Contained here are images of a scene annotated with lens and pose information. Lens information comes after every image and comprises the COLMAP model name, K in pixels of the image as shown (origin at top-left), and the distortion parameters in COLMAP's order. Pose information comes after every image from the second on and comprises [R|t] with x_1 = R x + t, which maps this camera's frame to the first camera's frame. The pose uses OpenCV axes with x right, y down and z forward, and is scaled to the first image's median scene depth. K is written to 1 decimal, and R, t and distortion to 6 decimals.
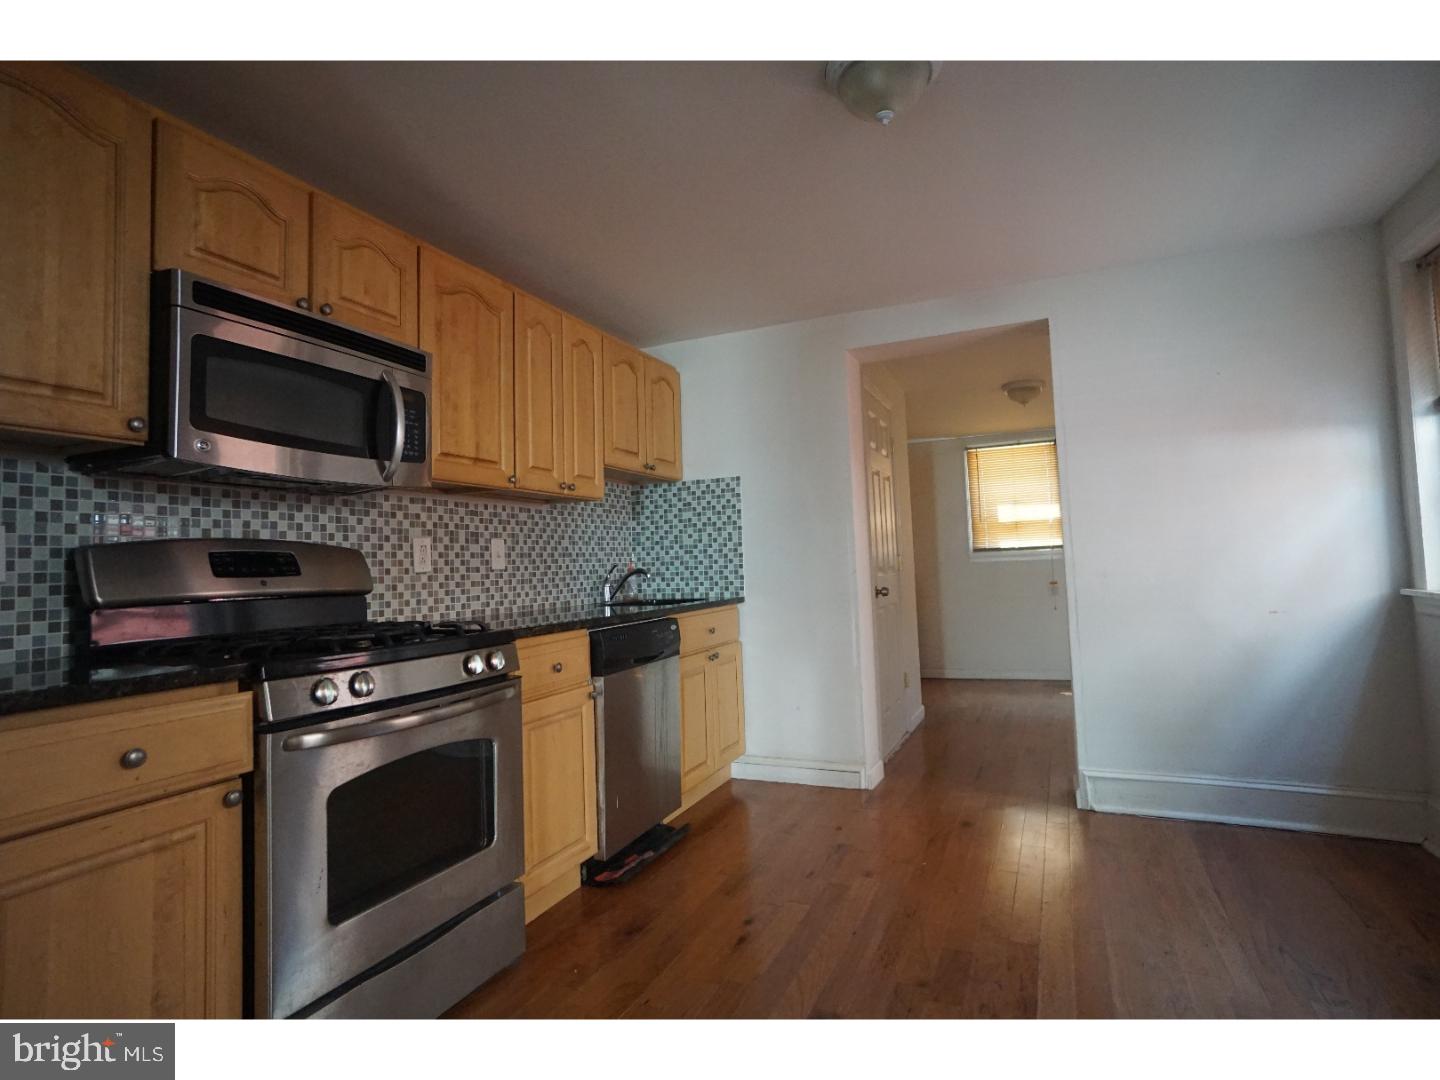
lens RADIAL K [[755.8, 0, 730.8], [0, 755.8, 529.2], [0, 0, 1]] dist [-0.004058, 0.005665]
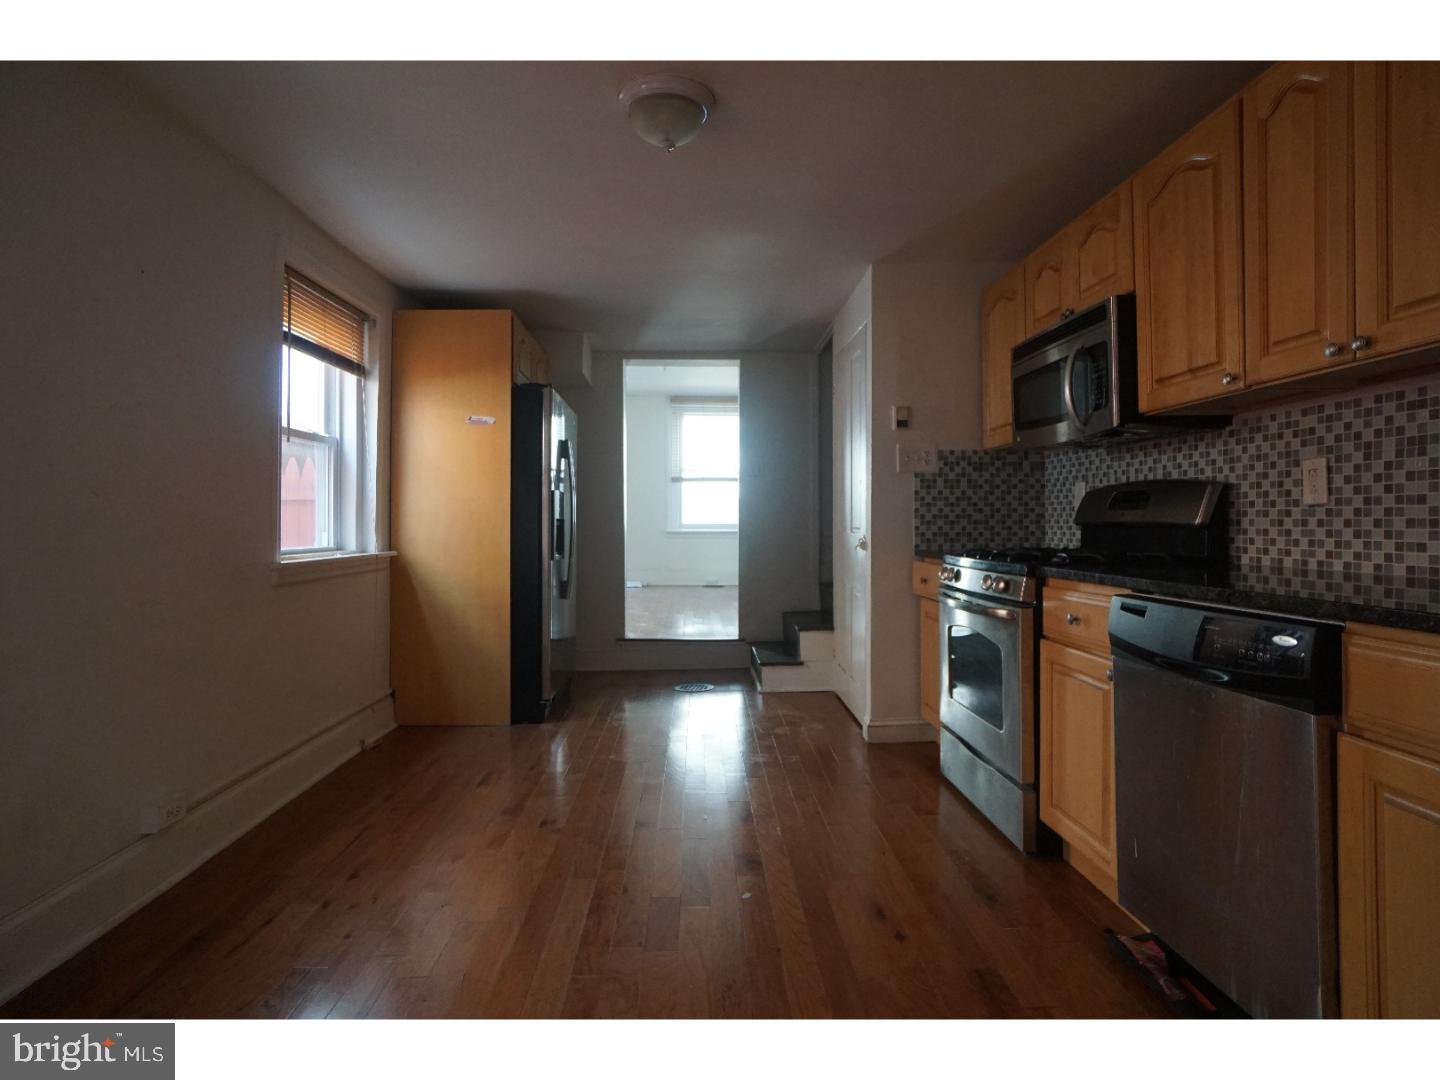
lens RADIAL K [[755.8, 0, 714.6], [0, 755.8, 532.6], [0, 0, 1]] dist [-0.004058, 0.005665]
pose [[-0.901460, 0.049867, -0.429981, 0.475644], [0.062900, 0.997889, -0.016140, 0.061102], [0.428269, -0.041596, -0.902694, 1.461454]]
